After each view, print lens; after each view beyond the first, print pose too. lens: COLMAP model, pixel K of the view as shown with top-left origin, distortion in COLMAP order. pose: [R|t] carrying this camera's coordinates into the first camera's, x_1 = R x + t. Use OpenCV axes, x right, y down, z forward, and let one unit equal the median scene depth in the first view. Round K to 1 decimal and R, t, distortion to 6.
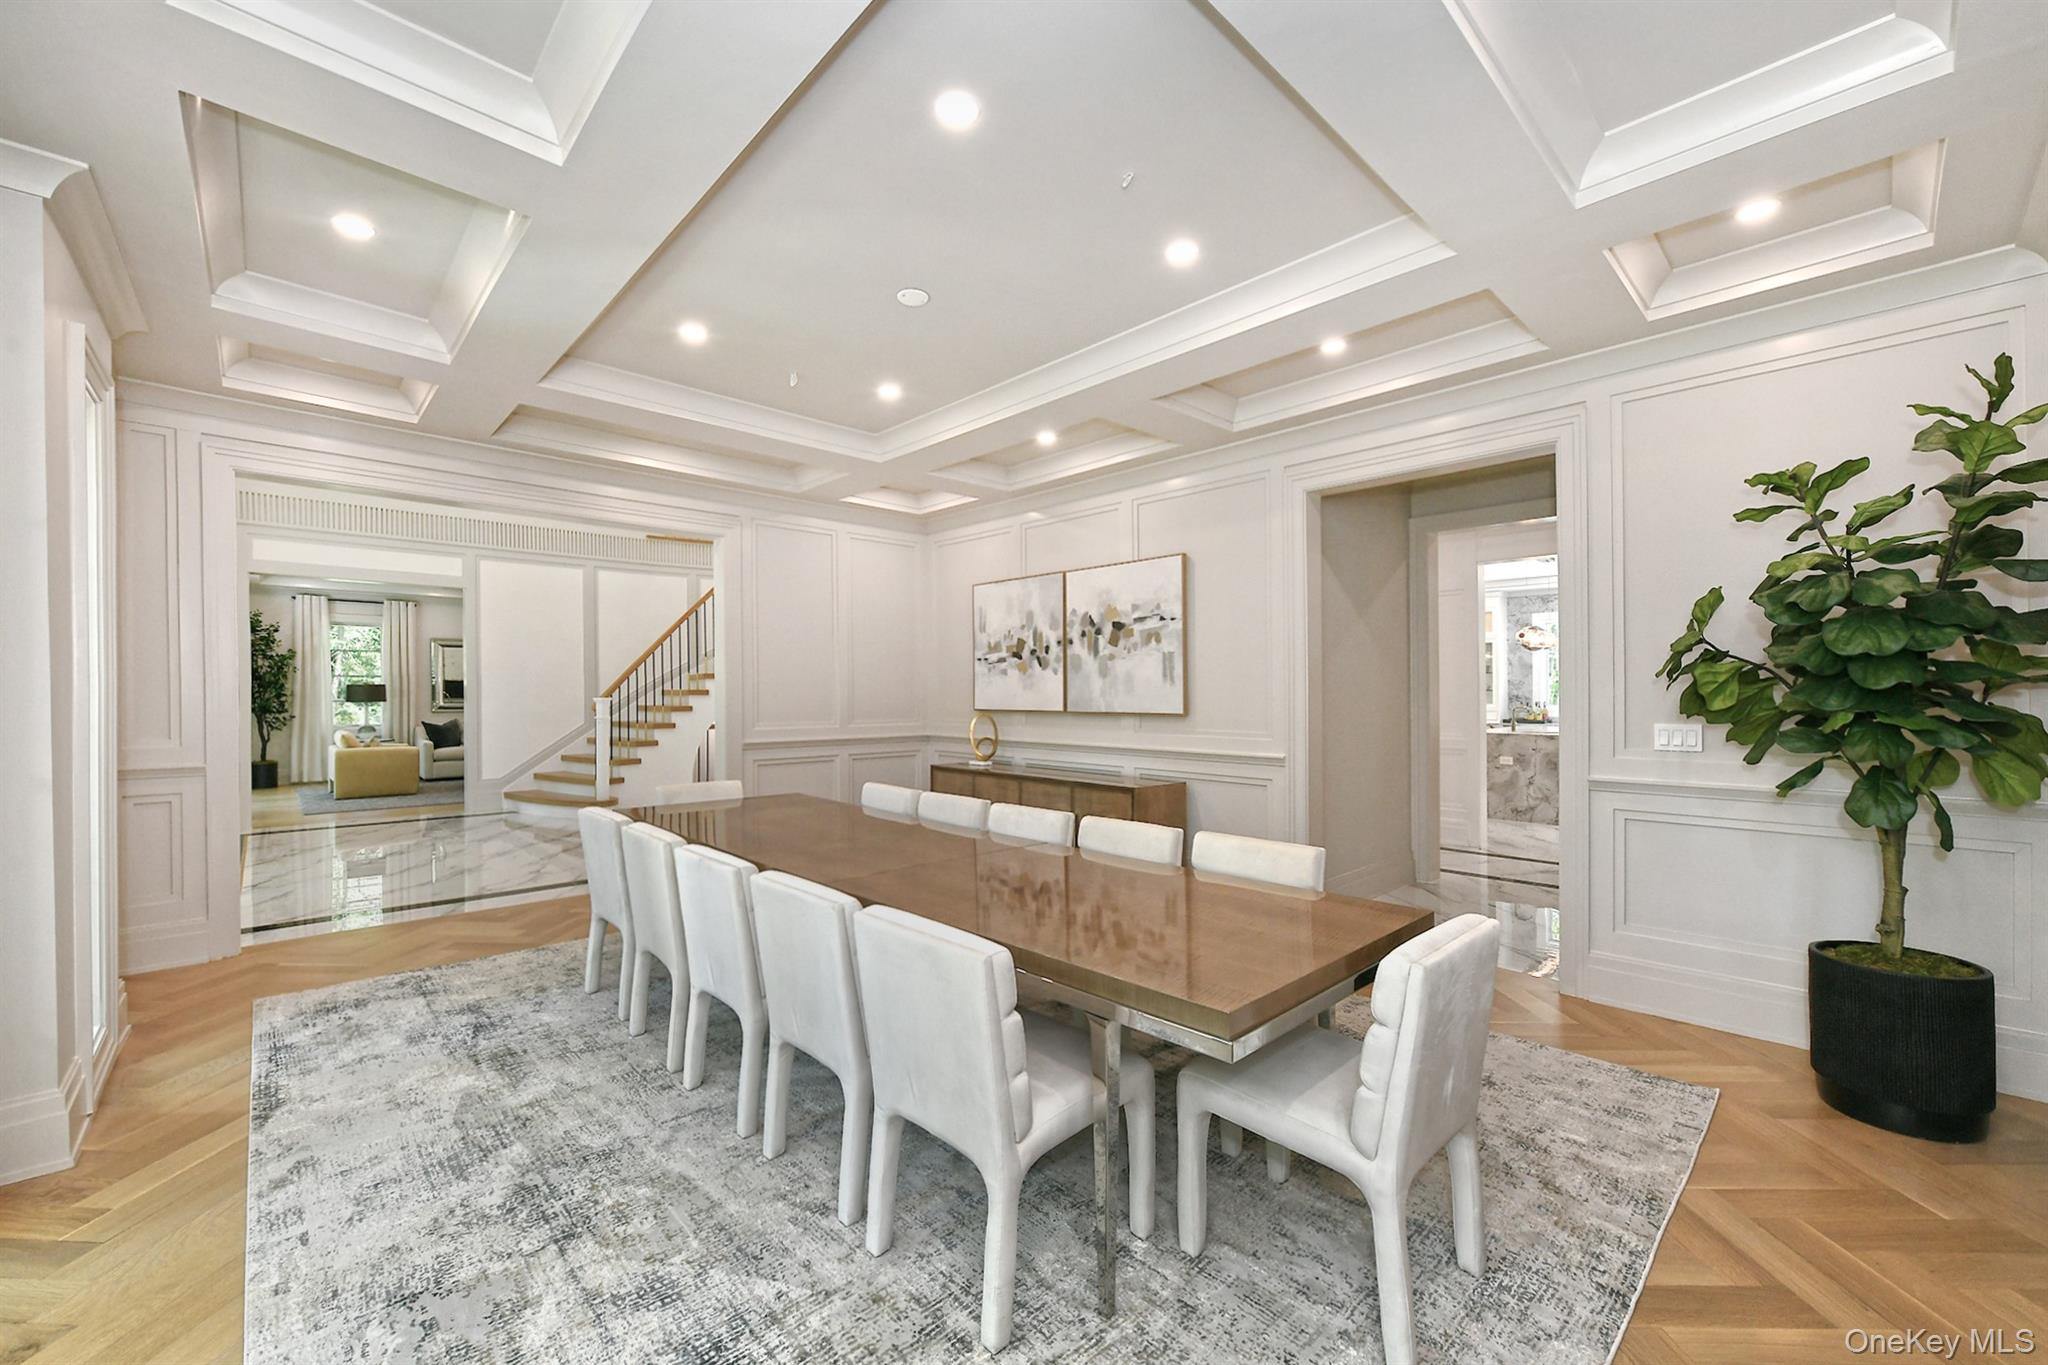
lens RADIAL K [[838.3, 0, 1026.3], [0, 838.3, 687.4], [0, 0, 1]] dist [-0.009084, -0.000027]
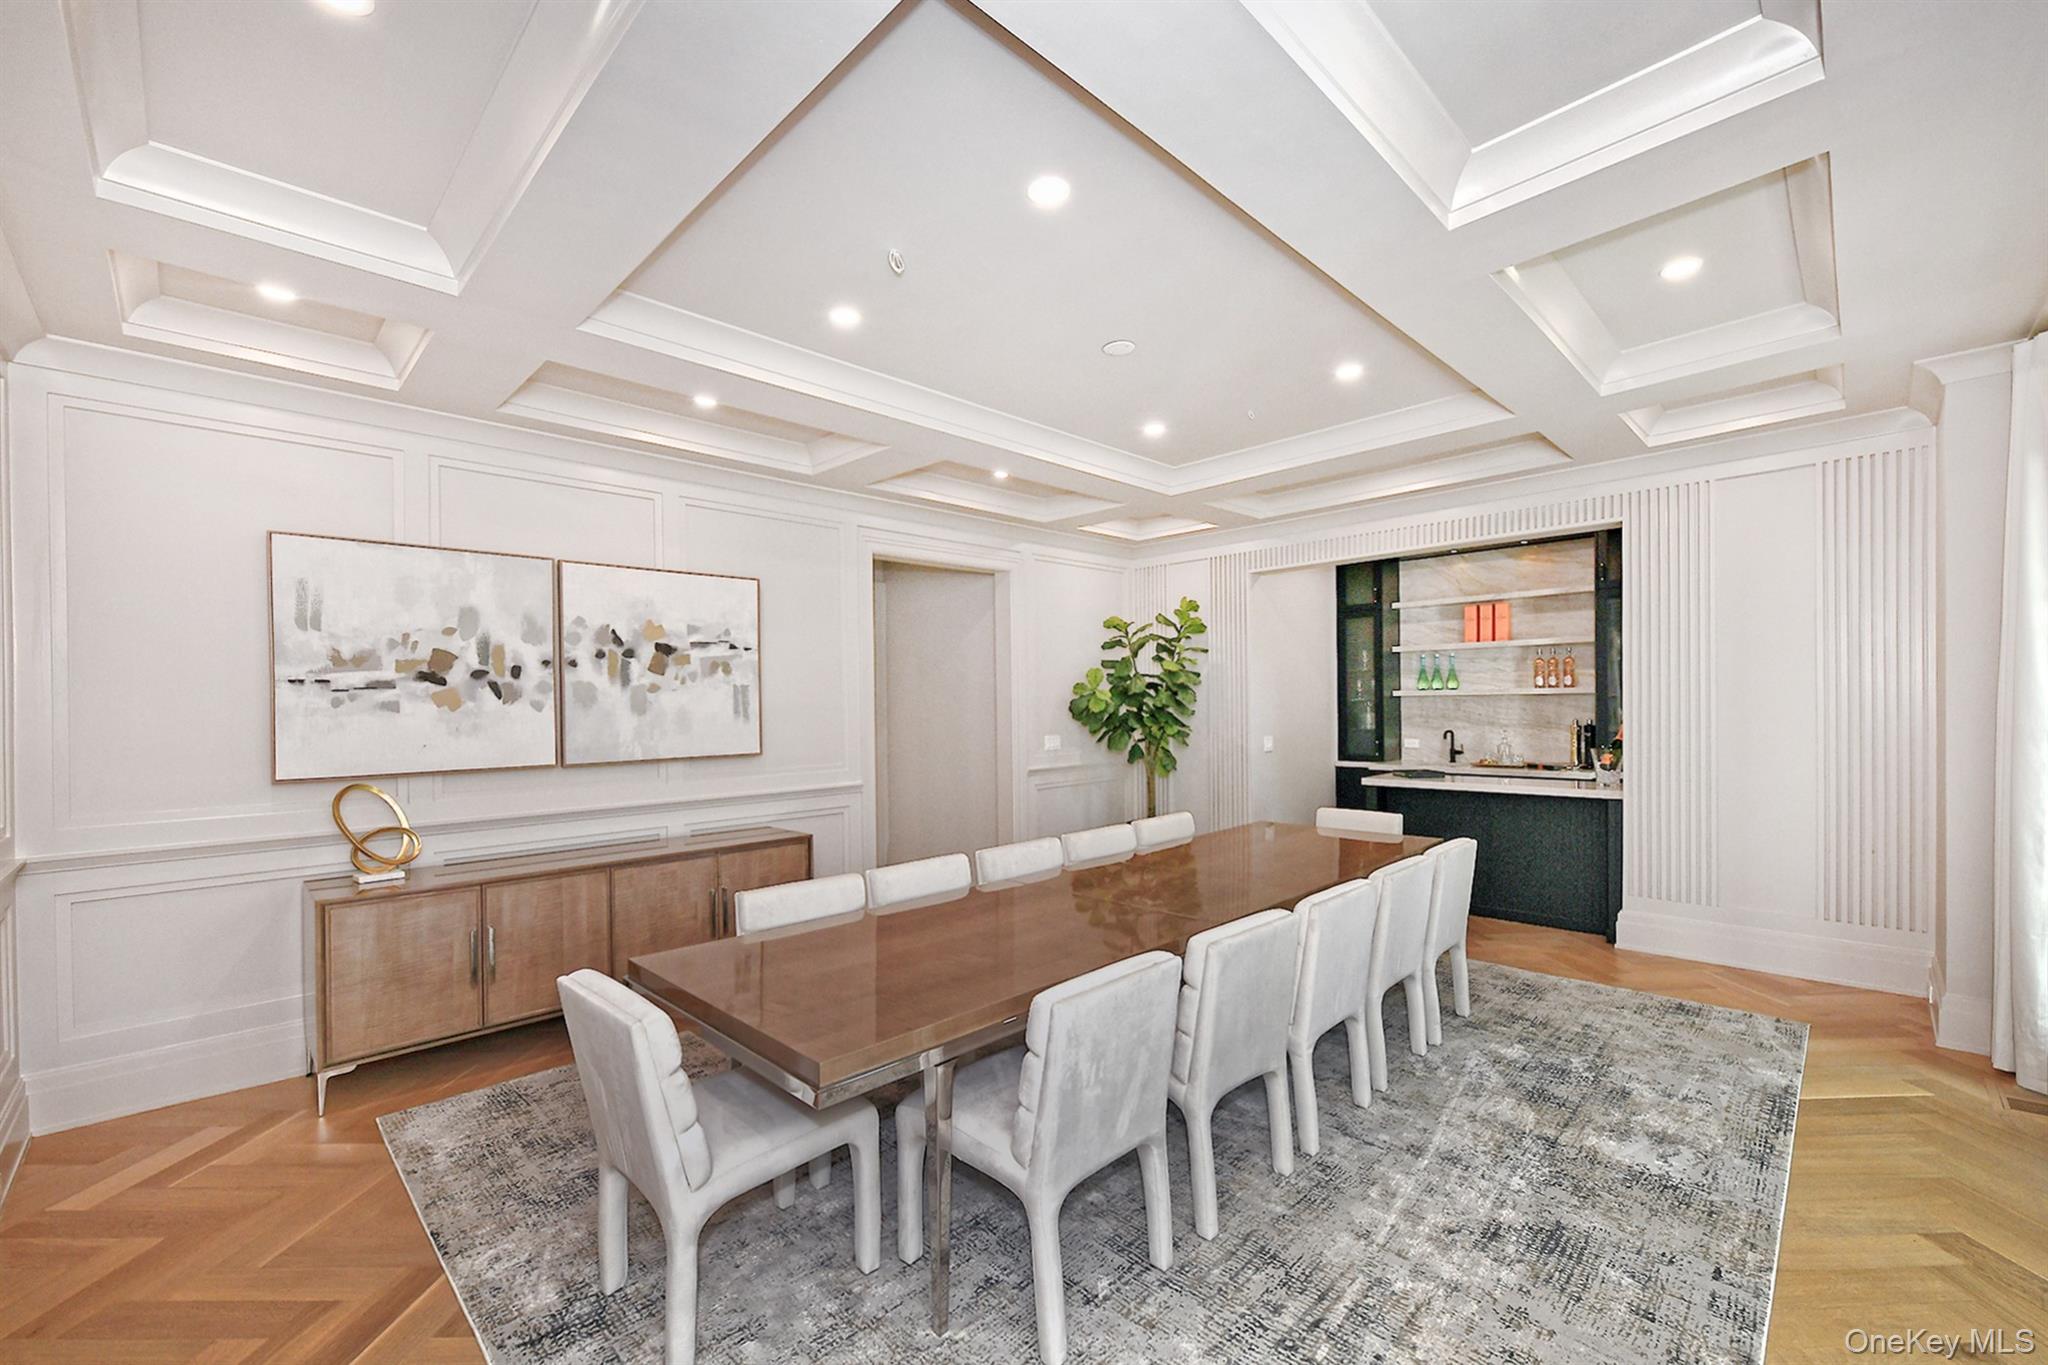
lens RADIAL K [[838.3, 0, 995.7], [0, 838.3, 713.8], [0, 0, 1]] dist [-0.009084, -0.000027]
pose [[-0.024446, -0.019683, 0.999507, -0.670118], [0.002640, 0.999801, 0.019754, -0.026380], [-0.999698, 0.003121, -0.024389, 0.688112]]
